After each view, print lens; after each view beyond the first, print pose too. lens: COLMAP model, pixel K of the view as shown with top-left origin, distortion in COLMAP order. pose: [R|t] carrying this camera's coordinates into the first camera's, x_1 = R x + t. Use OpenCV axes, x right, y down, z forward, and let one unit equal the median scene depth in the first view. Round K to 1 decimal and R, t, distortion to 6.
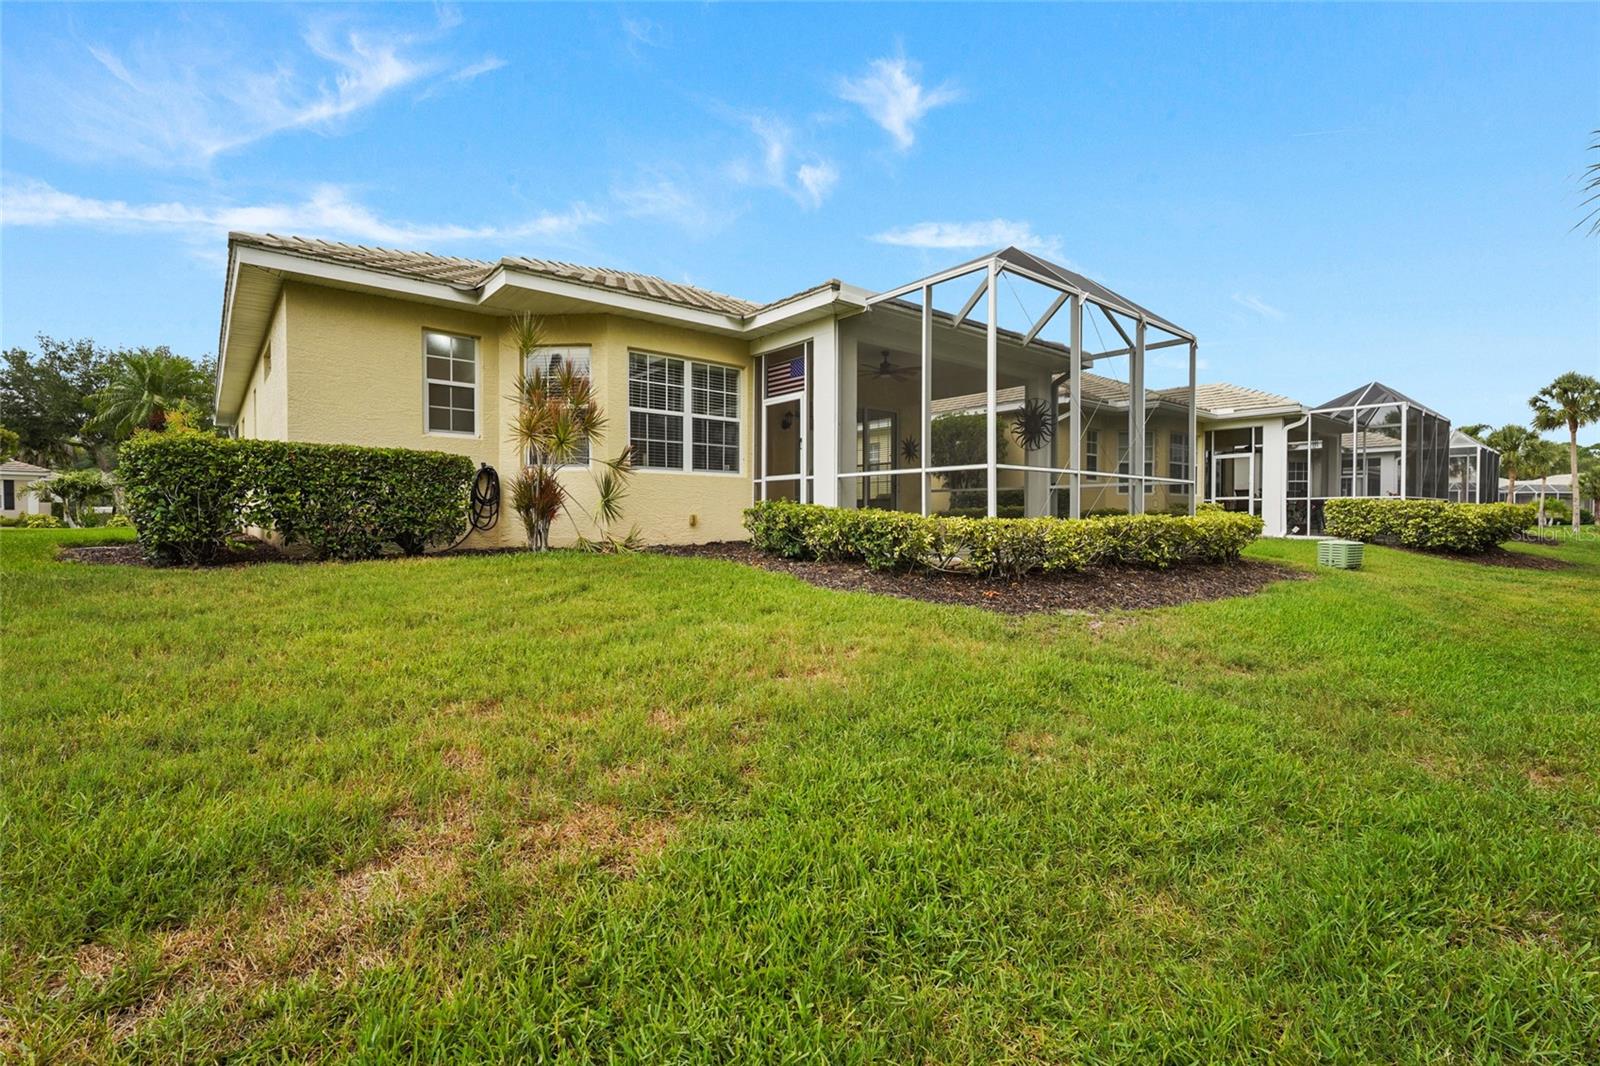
lens RADIAL K [[728.4, 0, 800.0], [0, 728.4, 533.0], [0, 0, 1]] dist [-0.002498, -0.000268]
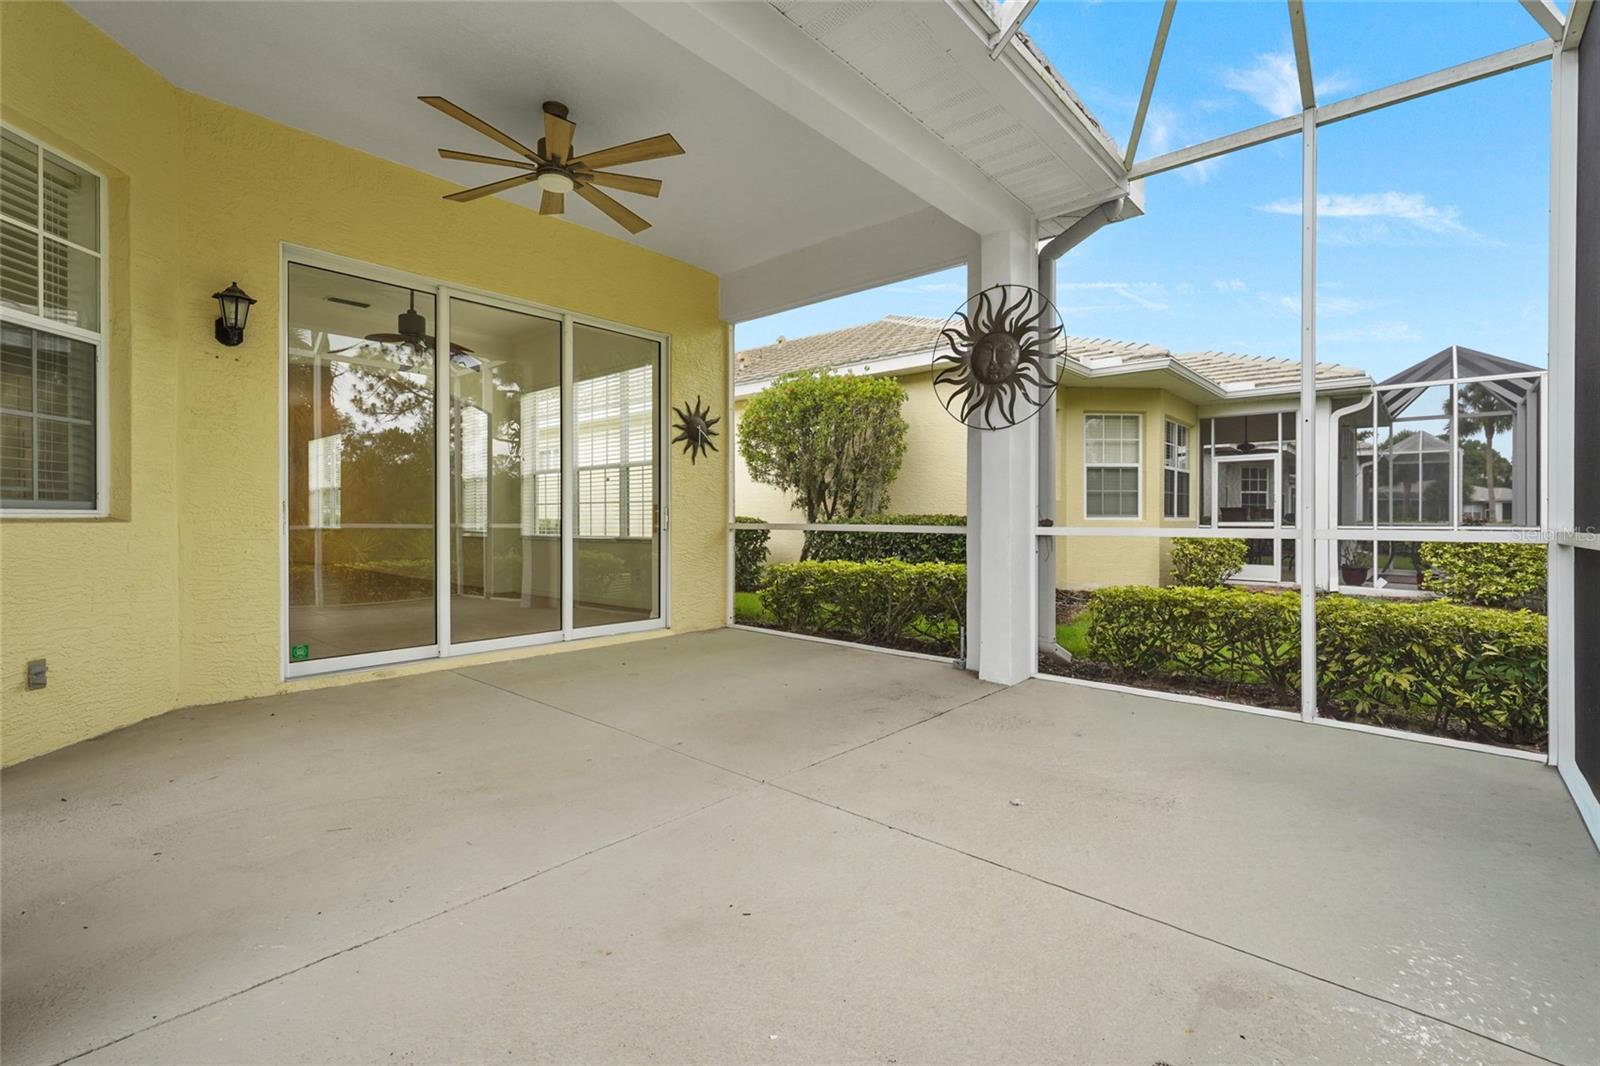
lens RADIAL K [[728.4, 0, 800.0], [0, 728.4, 533.0], [0, 0, 1]] dist [-0.002498, -0.000268]
pose [[0.988104, -0.003329, 0.153752, 0.121641], [0.003440, 0.999994, -0.000456, -0.045276], [-0.153749, 0.000979, 0.988109, 0.472708]]
